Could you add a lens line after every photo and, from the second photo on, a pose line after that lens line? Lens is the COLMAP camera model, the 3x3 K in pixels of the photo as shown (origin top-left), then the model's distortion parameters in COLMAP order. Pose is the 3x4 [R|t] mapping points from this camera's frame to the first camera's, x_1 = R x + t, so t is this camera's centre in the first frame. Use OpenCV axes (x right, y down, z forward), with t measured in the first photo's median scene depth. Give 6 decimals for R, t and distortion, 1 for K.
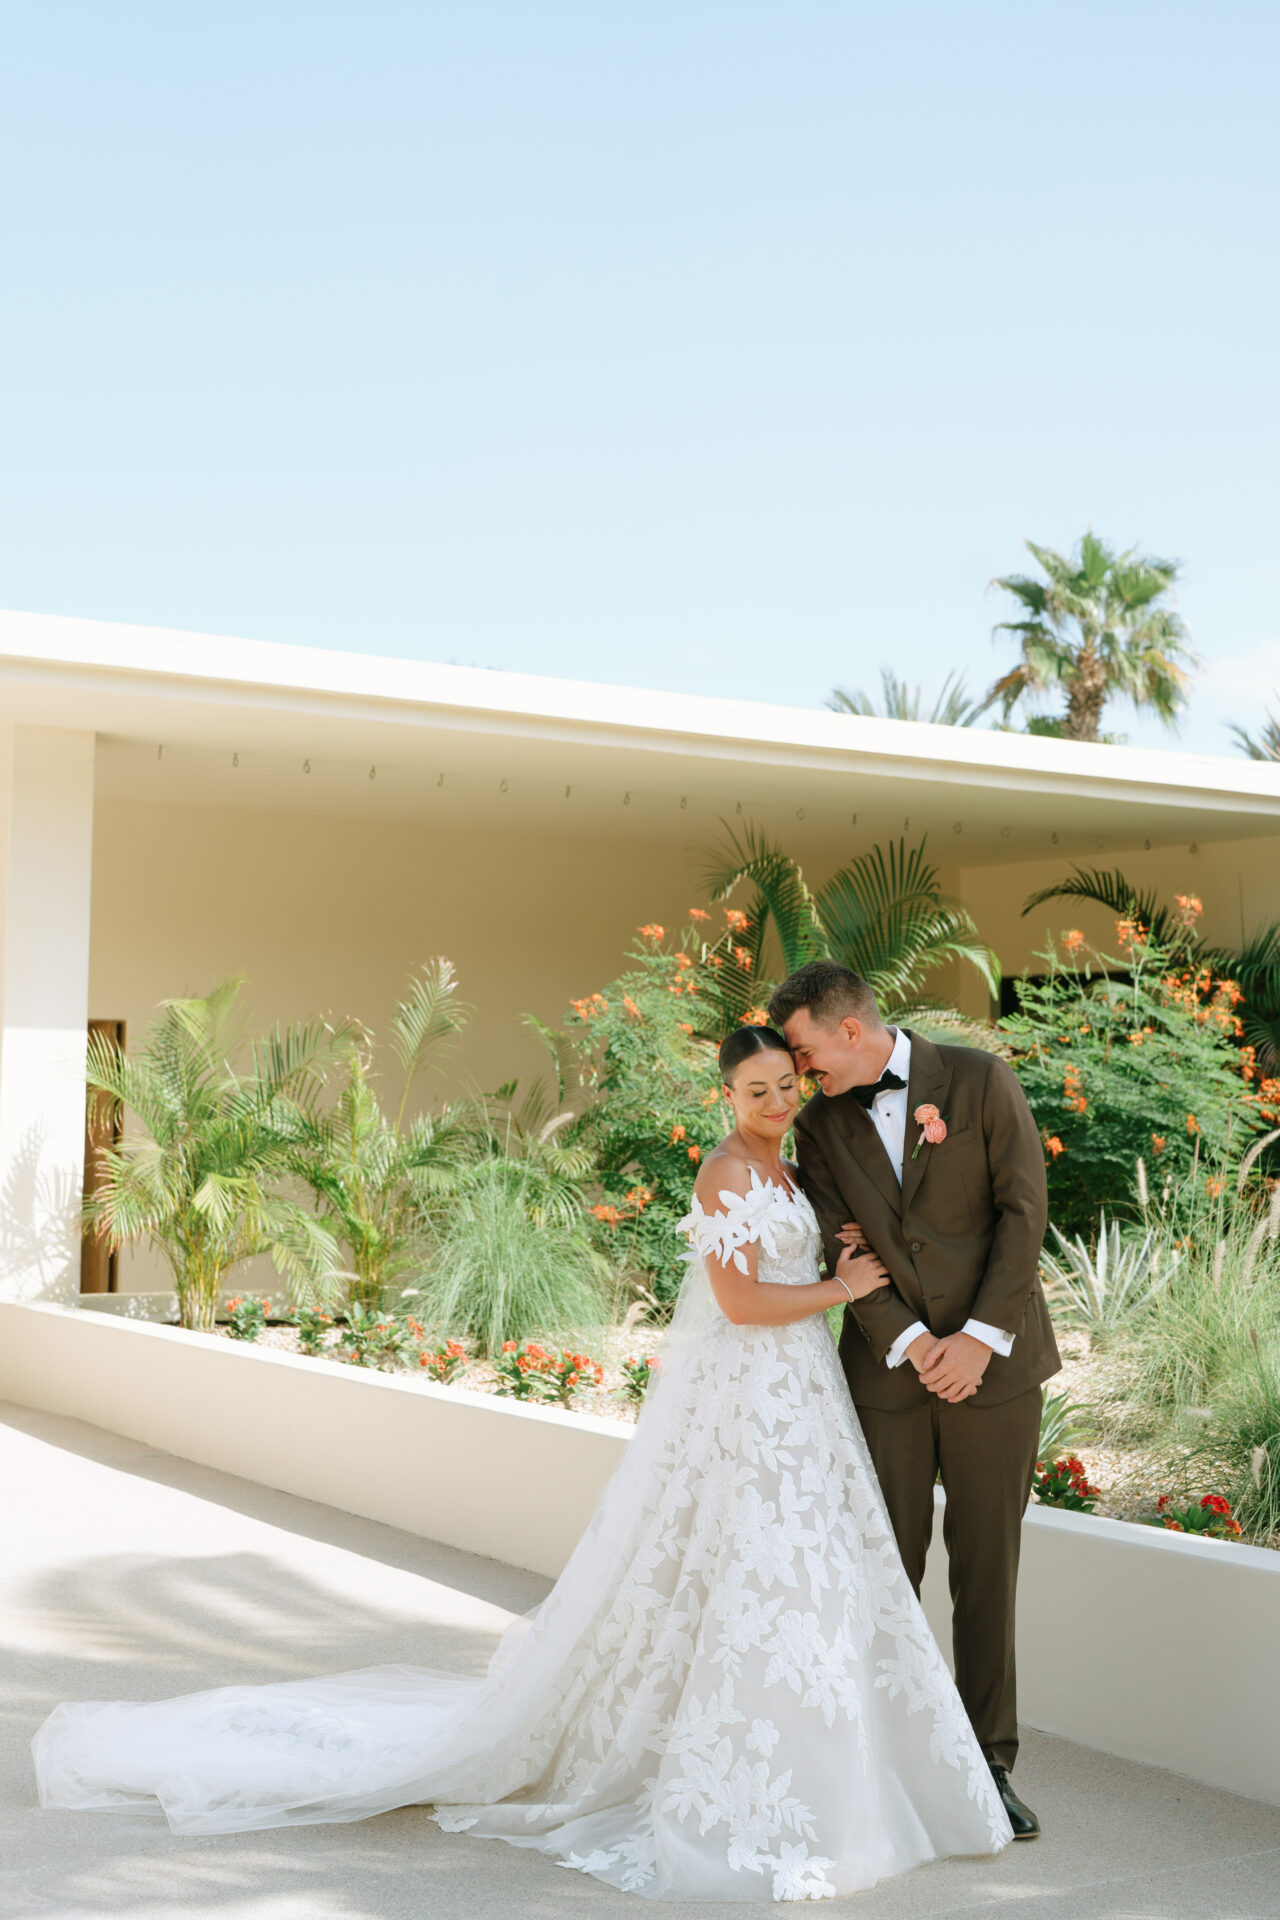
lens RADIAL K [[2619.8, 0, 632.2], [0, 2619.8, 961.0], [0, 0, 1]] dist [0.031523, 0.000000]
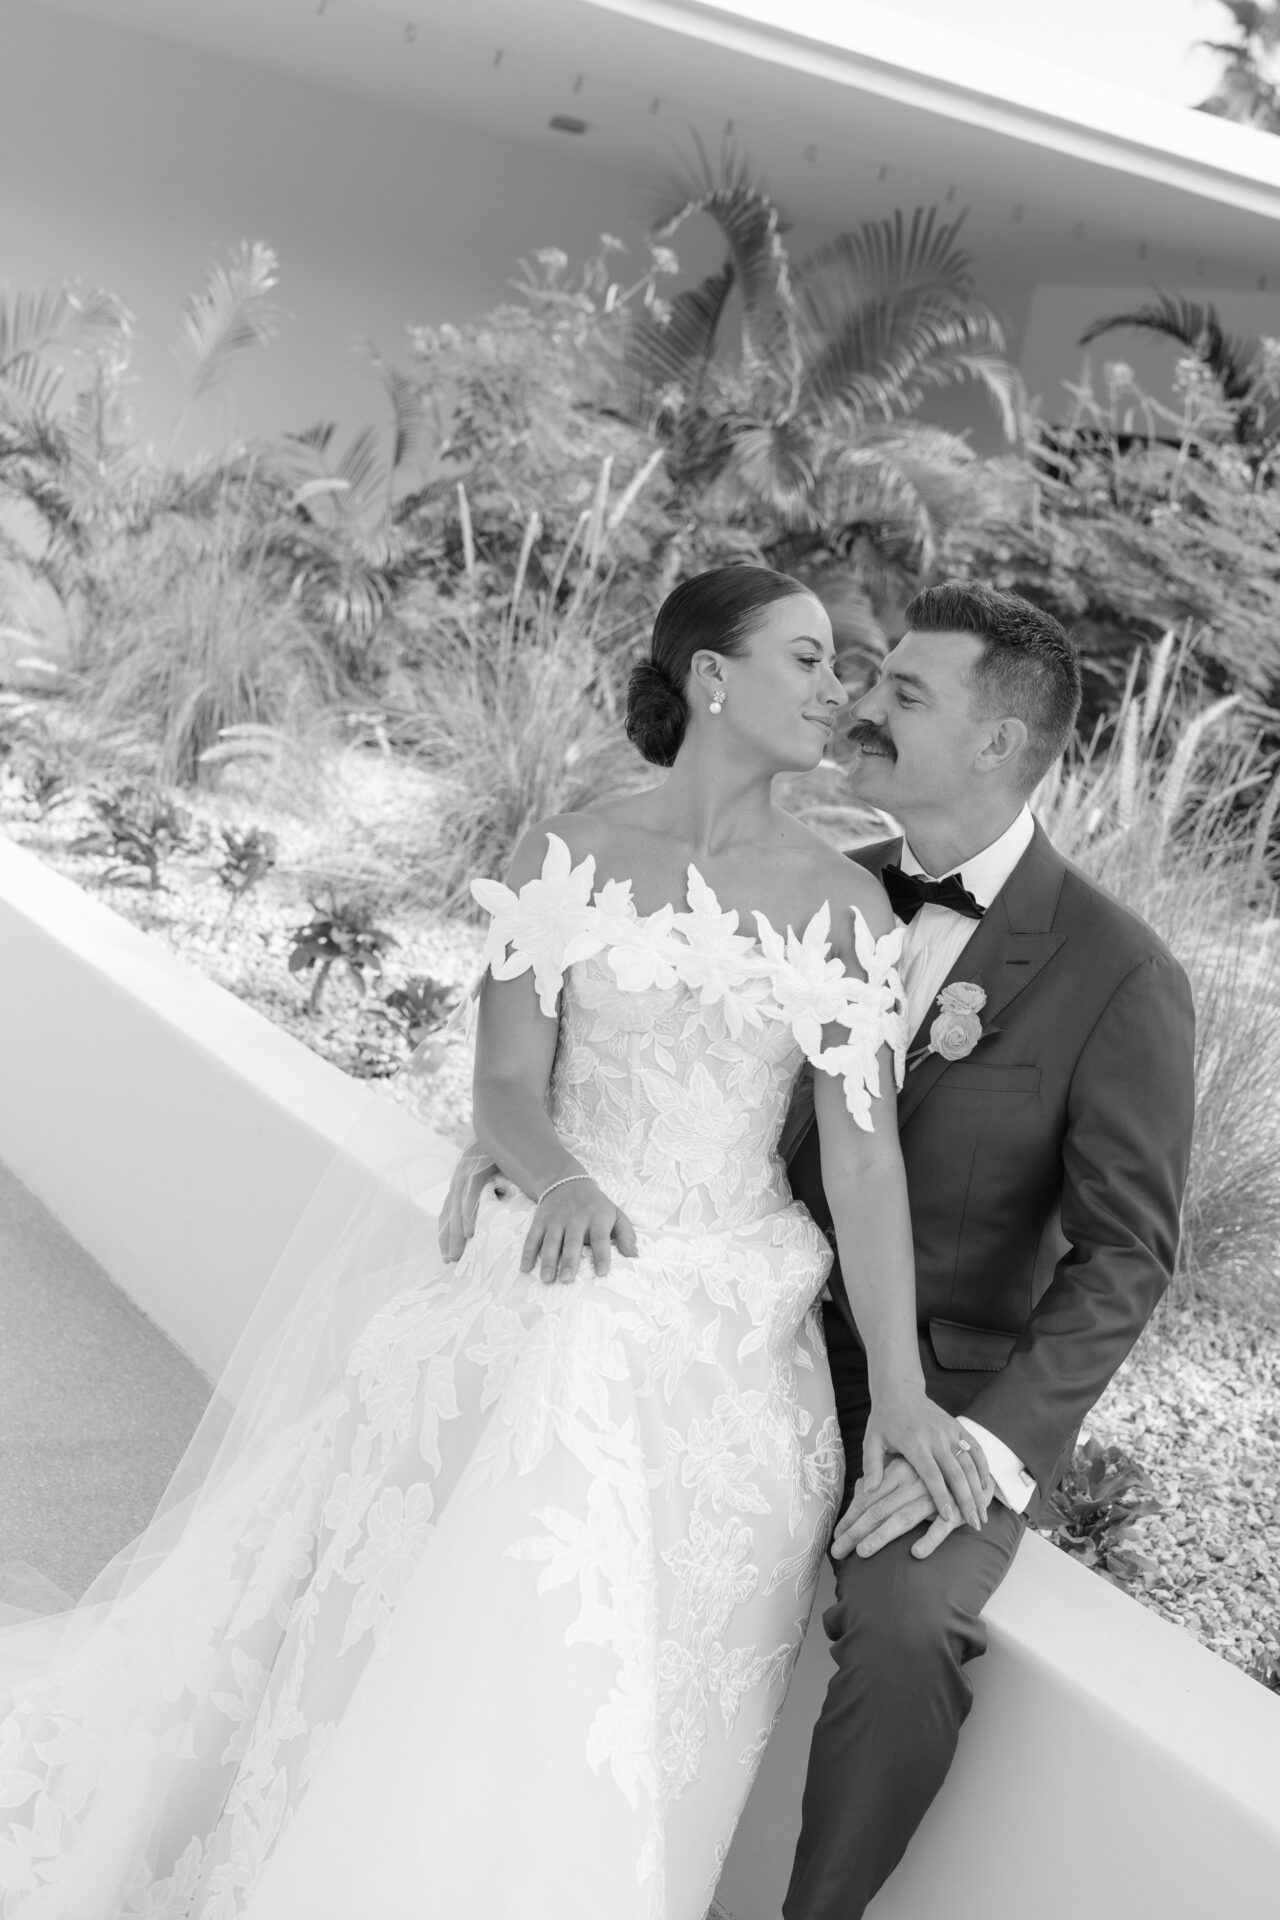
lens RADIAL K [[2619.8, 0, 646.6], [0, 2619.8, 966.4], [0, 0, 1]] dist [0.031523, 0.000000]
pose [[0.983462, 0.179858, -0.021293, 0.085439], [-0.171176, 0.961461, 0.215154, 0.016889], [0.059170, -0.207951, 0.976348, 0.227183]]
